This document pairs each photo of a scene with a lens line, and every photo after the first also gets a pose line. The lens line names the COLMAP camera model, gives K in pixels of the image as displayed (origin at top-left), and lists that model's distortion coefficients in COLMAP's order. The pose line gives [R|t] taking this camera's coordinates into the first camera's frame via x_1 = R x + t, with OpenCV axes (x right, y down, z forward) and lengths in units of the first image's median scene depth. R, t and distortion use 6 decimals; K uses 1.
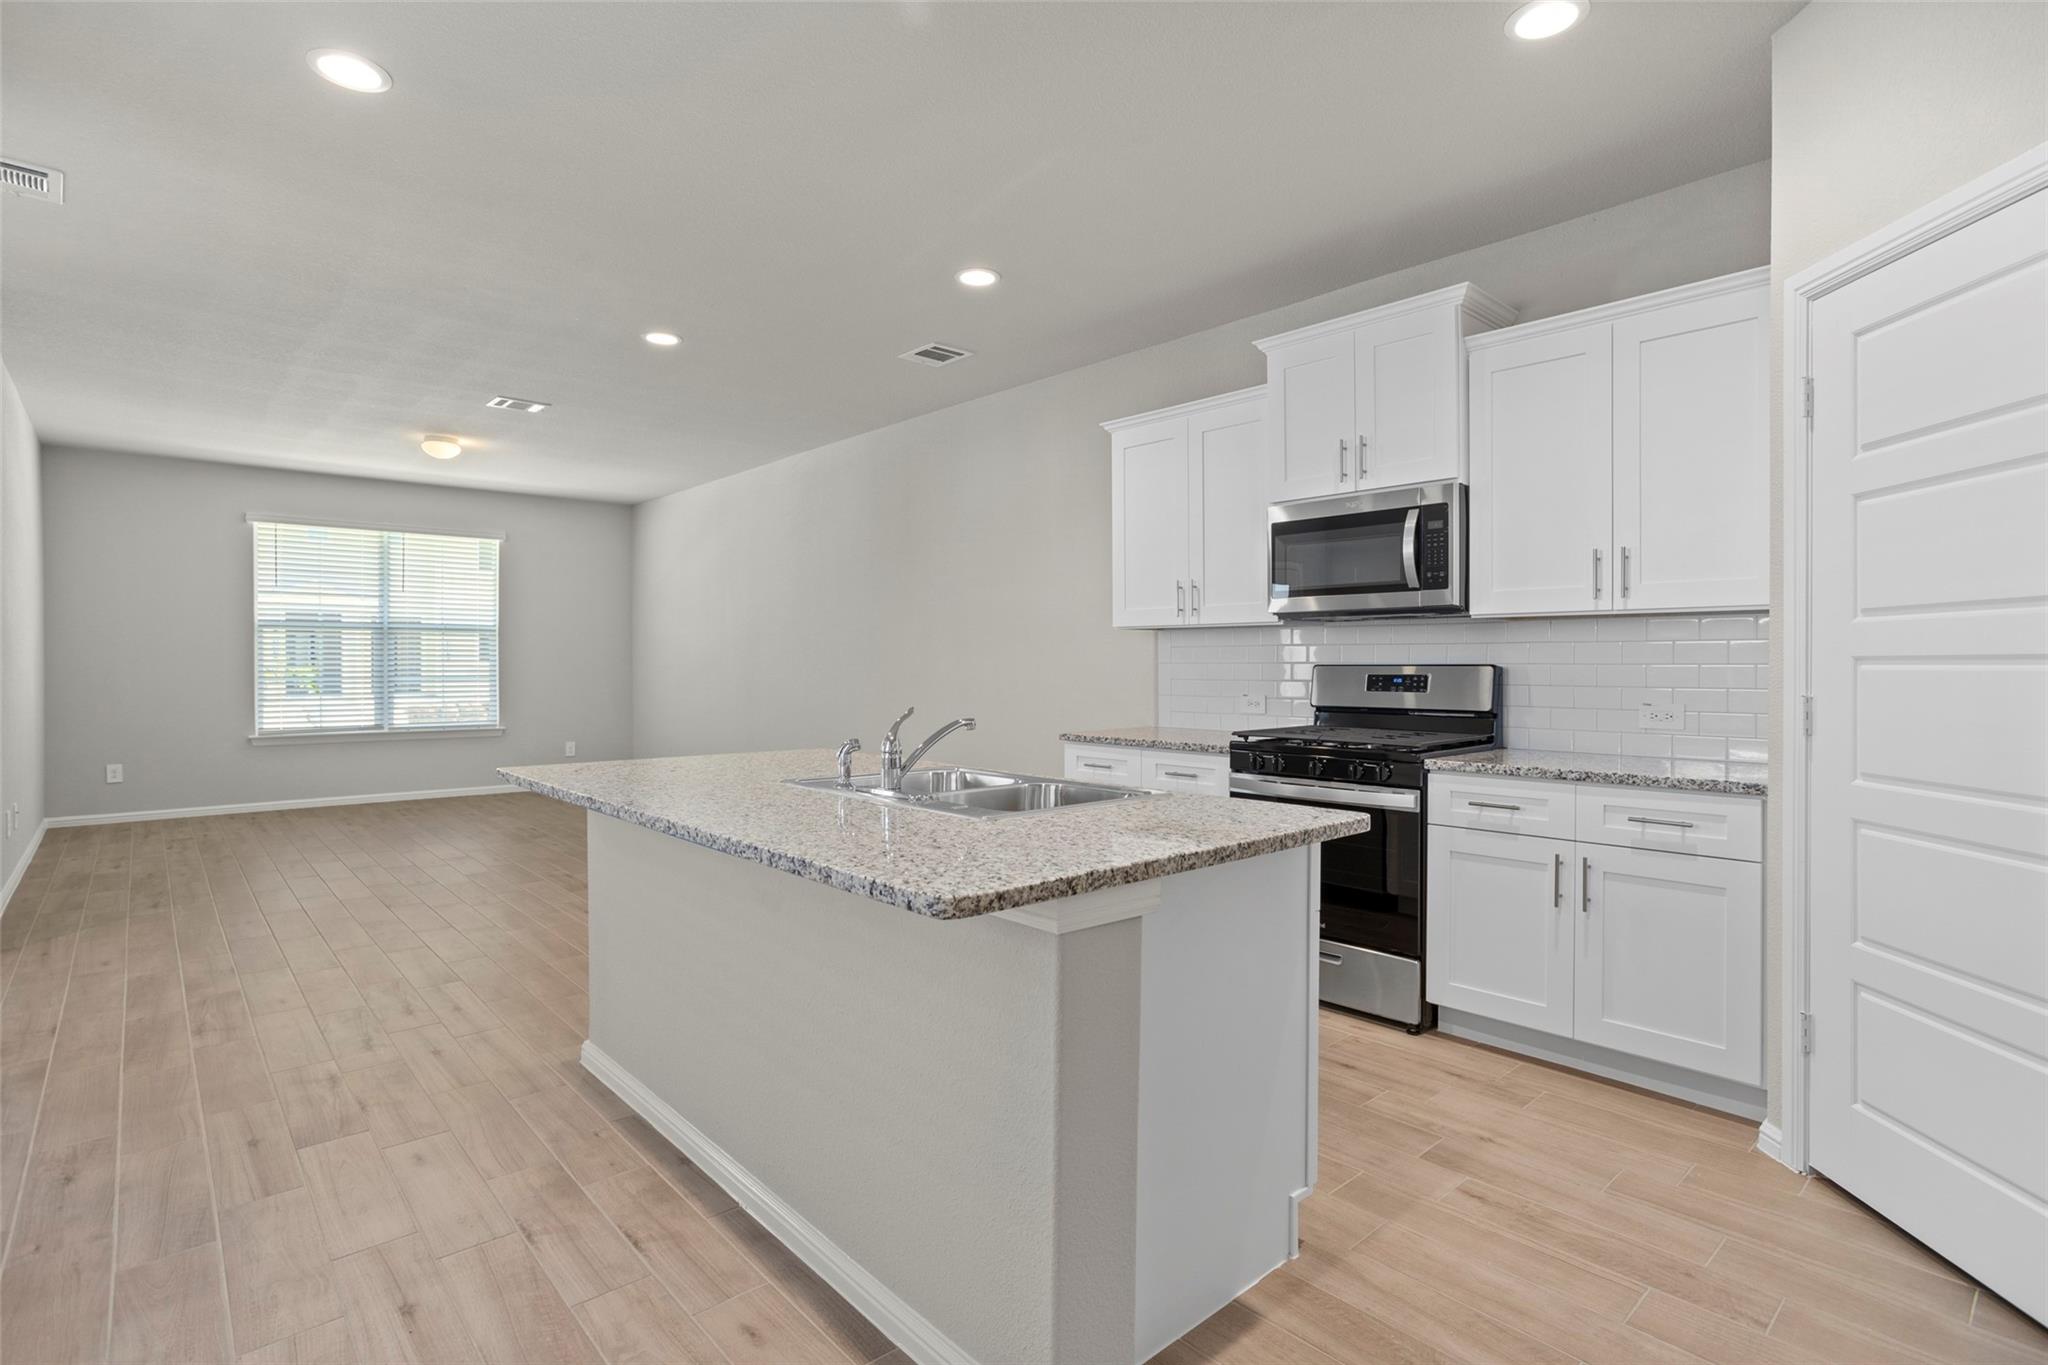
lens RADIAL K [[1014.6, 0, 1024.0], [0, 1014.6, 682.5], [0, 0, 1]] dist [-0.044443, 0.032739]
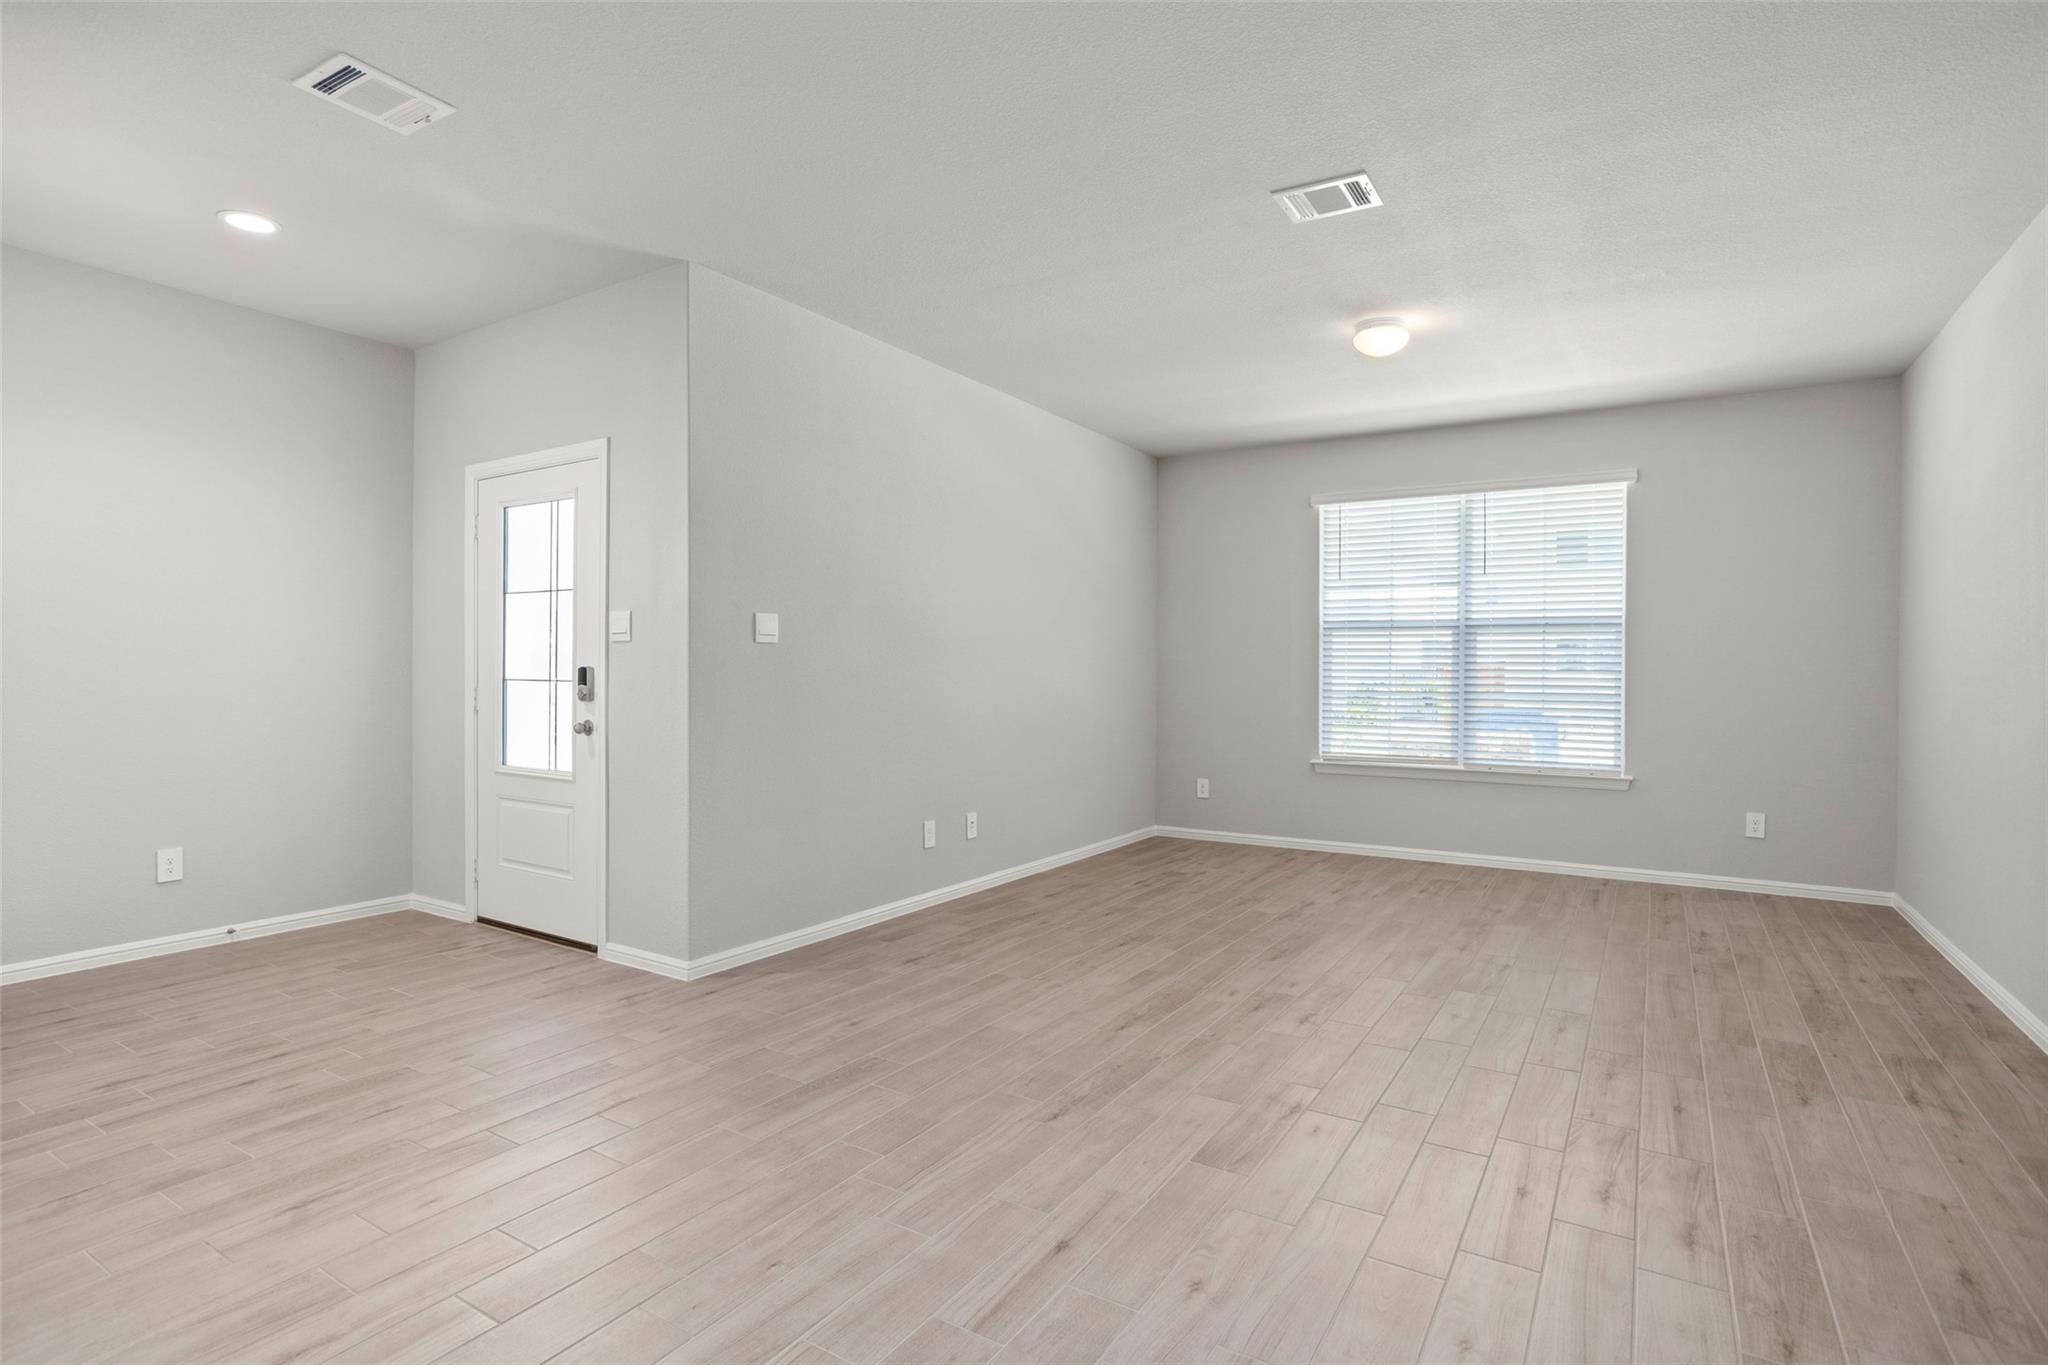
lens RADIAL K [[1033.9, 0, 1004.7], [0, 1033.9, 662.7], [0, 0, 1]] dist [-0.062688, 0.034659]
pose [[0.267556, -0.007390, -0.963514, -0.014651], [-0.025107, 0.999578, -0.014639, -0.010875], [0.963215, 0.028108, 0.267257, 0.605589]]
